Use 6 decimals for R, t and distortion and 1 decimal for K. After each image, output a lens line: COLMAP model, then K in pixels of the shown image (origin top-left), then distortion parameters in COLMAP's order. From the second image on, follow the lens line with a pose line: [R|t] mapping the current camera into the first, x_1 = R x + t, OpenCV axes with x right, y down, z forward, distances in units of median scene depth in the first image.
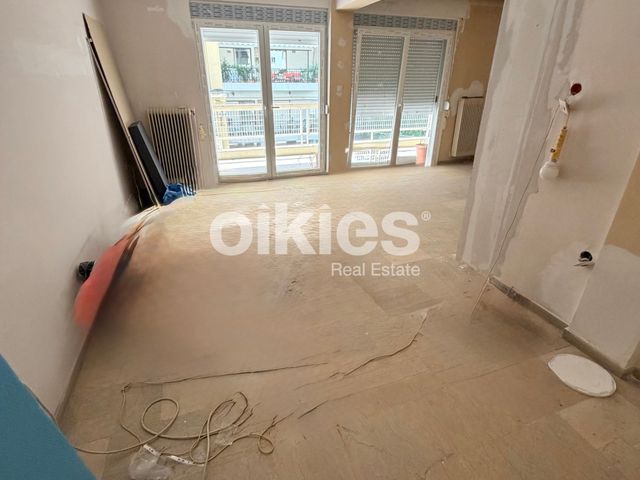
lens RADIAL K [[345.8, 0, 318.9], [0, 345.8, 240.8], [0, 0, 1]] dist [-0.001290, -0.000050]
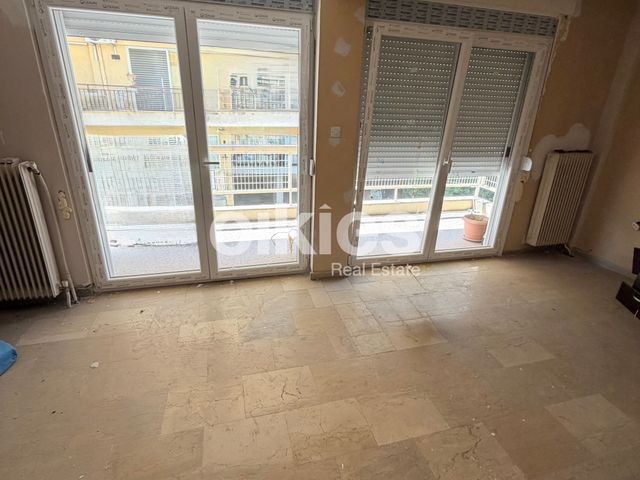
lens RADIAL K [[345.8, 0, 319.6], [0, 345.8, 239.2], [0, 0, 1]] dist [-0.001290, -0.000050]
pose [[0.996194, 0.056877, -0.066054, 0.076811], [-0.061510, 0.995623, -0.070368, -0.224388], [0.061762, 0.074163, 0.995332, 0.453615]]
